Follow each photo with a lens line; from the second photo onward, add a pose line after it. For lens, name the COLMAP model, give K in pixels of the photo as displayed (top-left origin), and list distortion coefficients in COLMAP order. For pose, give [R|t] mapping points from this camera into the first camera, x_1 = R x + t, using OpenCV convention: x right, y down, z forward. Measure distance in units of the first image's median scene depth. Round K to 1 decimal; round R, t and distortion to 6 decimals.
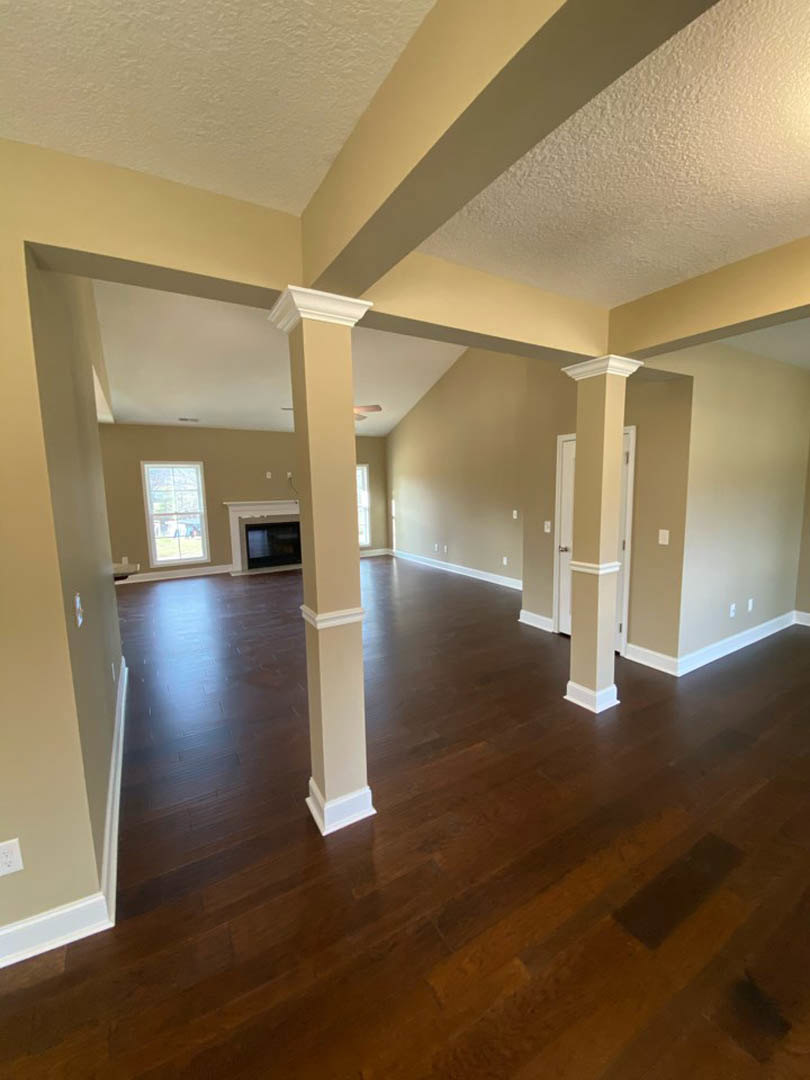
lens RADIAL K [[441.5, 0, 408.7], [0, 441.5, 541.2], [0, 0, 1]] dist [0.016455, -0.019179]
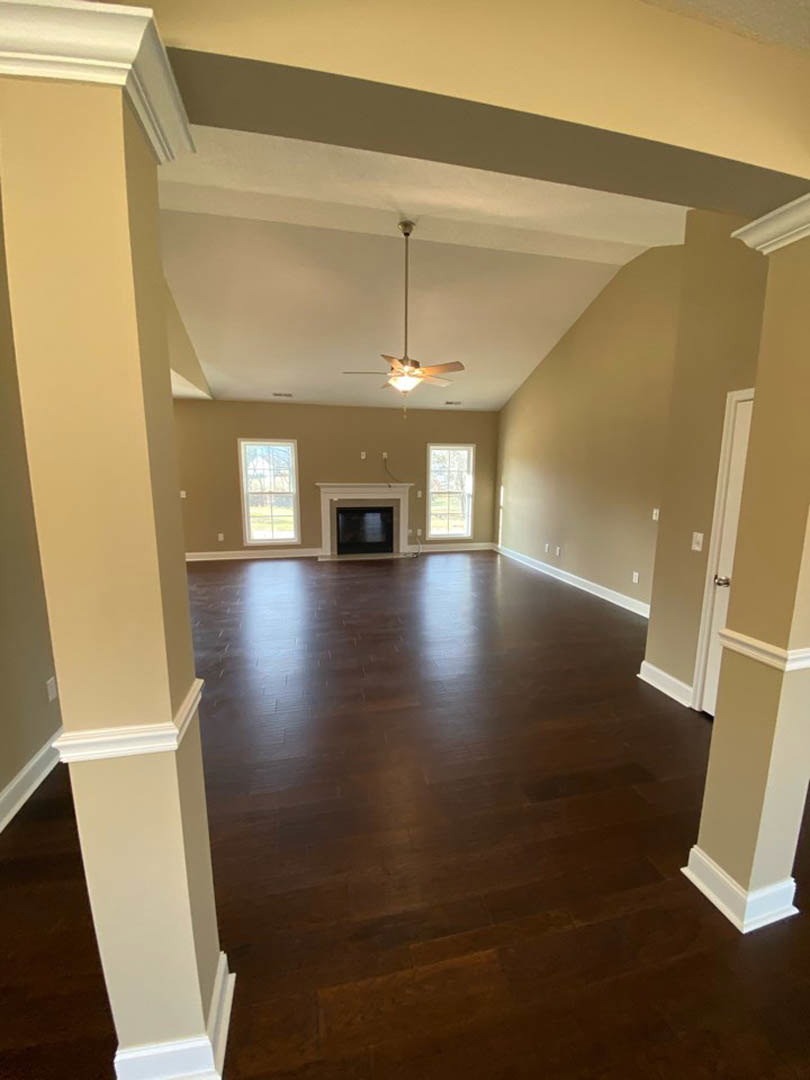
lens RADIAL K [[438.1, 0, 406.6], [0, 438.1, 541.4], [0, 0, 1]] dist [0.016017, -0.018493]
pose [[0.946946, 0.075938, -0.312294, 0.072361], [-0.062712, 0.996666, 0.052197, -0.024747], [0.315216, -0.029843, 0.948551, 0.169949]]
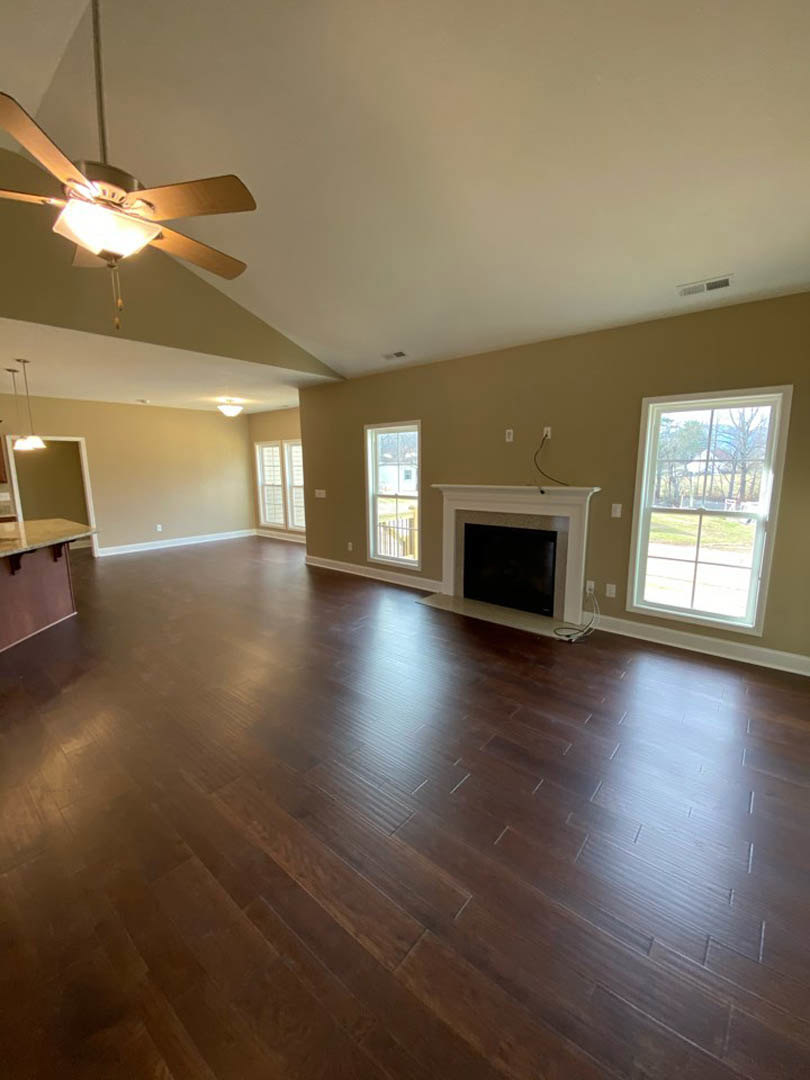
lens RADIAL K [[438.1, 0, 406.6], [0, 438.1, 541.4], [0, 0, 1]] dist [0.016017, -0.018493]
pose [[0.296585, 0.167057, -0.940281, 0.165900], [-0.122385, 0.983112, 0.136064, -0.088431], [0.947132, 0.074722, 0.312021, 0.795179]]
